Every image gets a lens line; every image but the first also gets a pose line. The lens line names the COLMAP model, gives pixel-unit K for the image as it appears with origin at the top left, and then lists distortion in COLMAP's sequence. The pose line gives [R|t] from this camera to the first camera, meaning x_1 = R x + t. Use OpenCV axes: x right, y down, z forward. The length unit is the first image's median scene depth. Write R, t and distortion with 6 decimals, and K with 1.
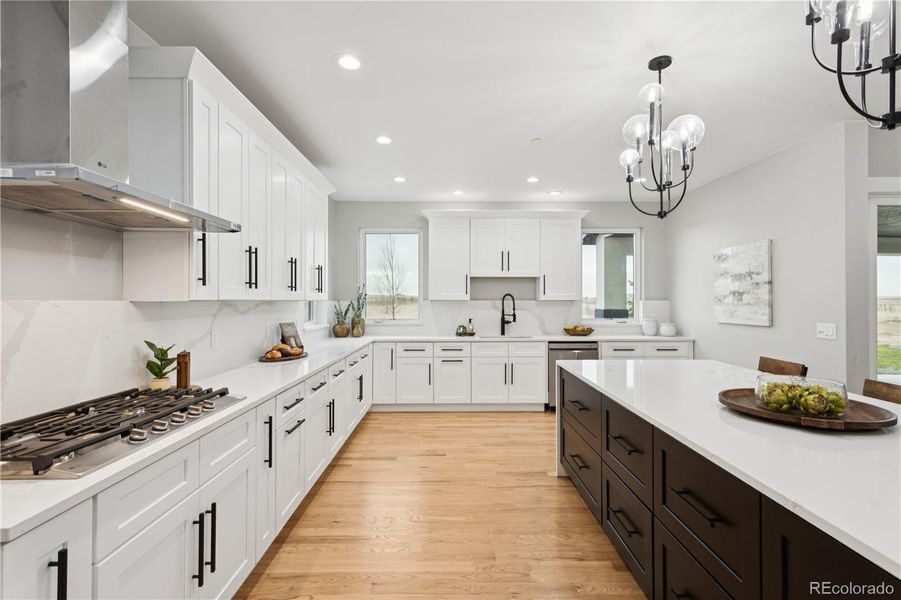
lens RADIAL K [[423.3, 0, 449.6], [0, 423.3, 301.8], [0, 0, 1]] dist [0.007851, 0.001546]
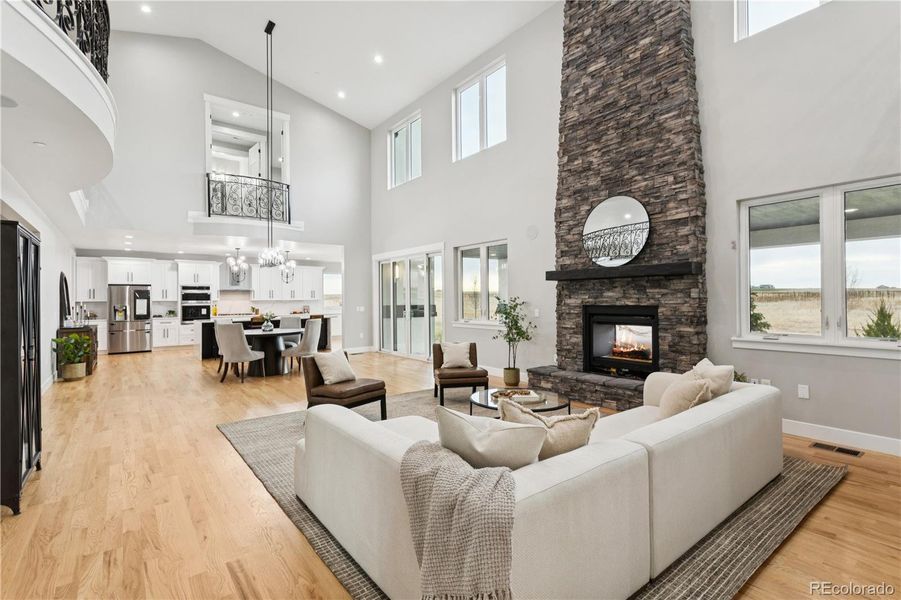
lens RADIAL K [[423.3, 0, 449.7], [0, 423.3, 296.2], [0, 0, 1]] dist [0.007851, 0.001546]
pose [[0.605822, -0.010967, -0.795525, 2.566306], [0.005610, 0.999939, -0.009513, 0.003797], [0.795581, 0.001301, 0.605846, -0.219574]]
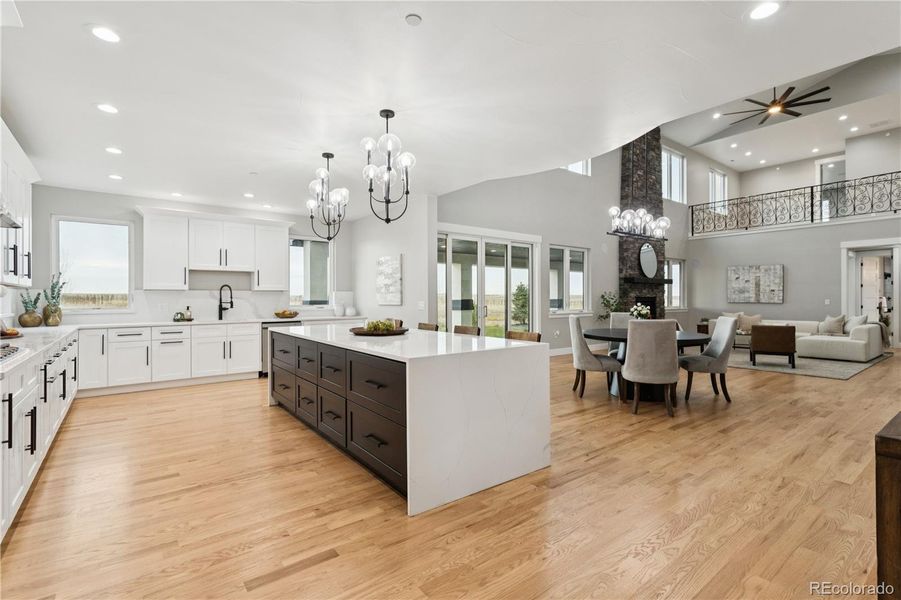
lens RADIAL K [[423.3, 0, 448.6], [0, 423.3, 295.4], [0, 0, 1]] dist [0.007851, 0.001546]
pose [[0.796497, 0.000767, 0.604642, -0.091198], [0.006006, 0.999940, -0.009181, 0.027940], [-0.604612, 0.010944, 0.796445, -0.357837]]
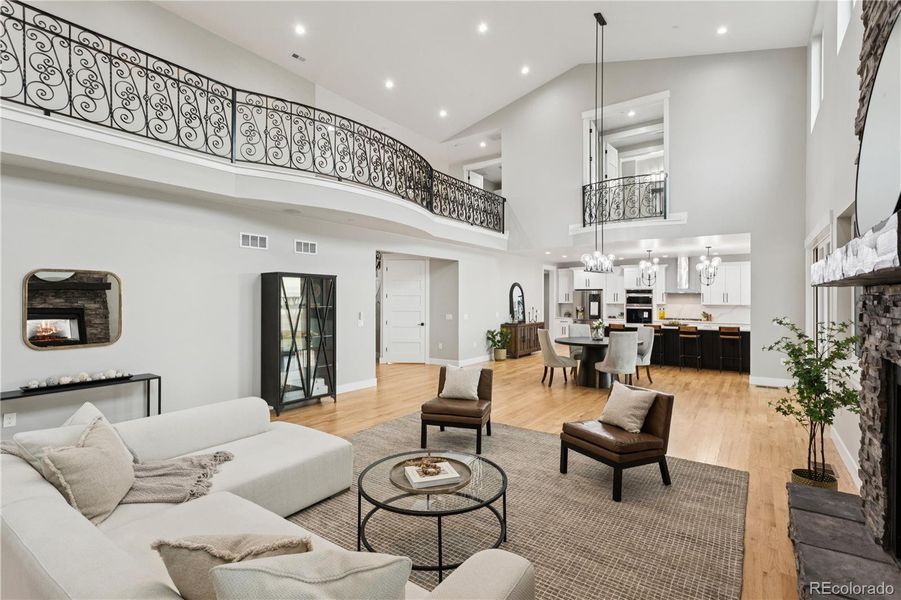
lens RADIAL K [[423.3, 0, 450.9], [0, 423.3, 296.2], [0, 0, 1]] dist [0.007851, 0.001546]
pose [[-0.587754, -0.004828, -0.809025, 2.428623], [-0.005139, 0.999984, -0.002233, -0.034967], [0.809023, 0.002845, -0.587769, 0.648066]]
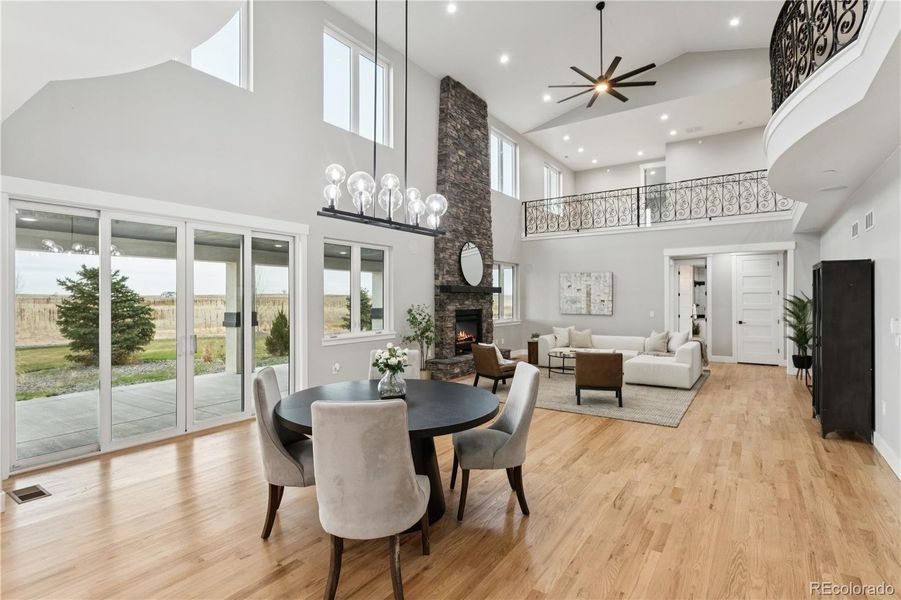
lens RADIAL K [[461.5, 0, 443.6], [0, 461.5, 294.9], [0, 0, 1]] dist [-0.002859, 0.004699]
pose [[0.574379, 0.004965, 0.818574, 0.444507], [0.007748, 0.999904, -0.011501, -0.019375], [-0.818553, 0.012948, 0.574286, -0.233449]]
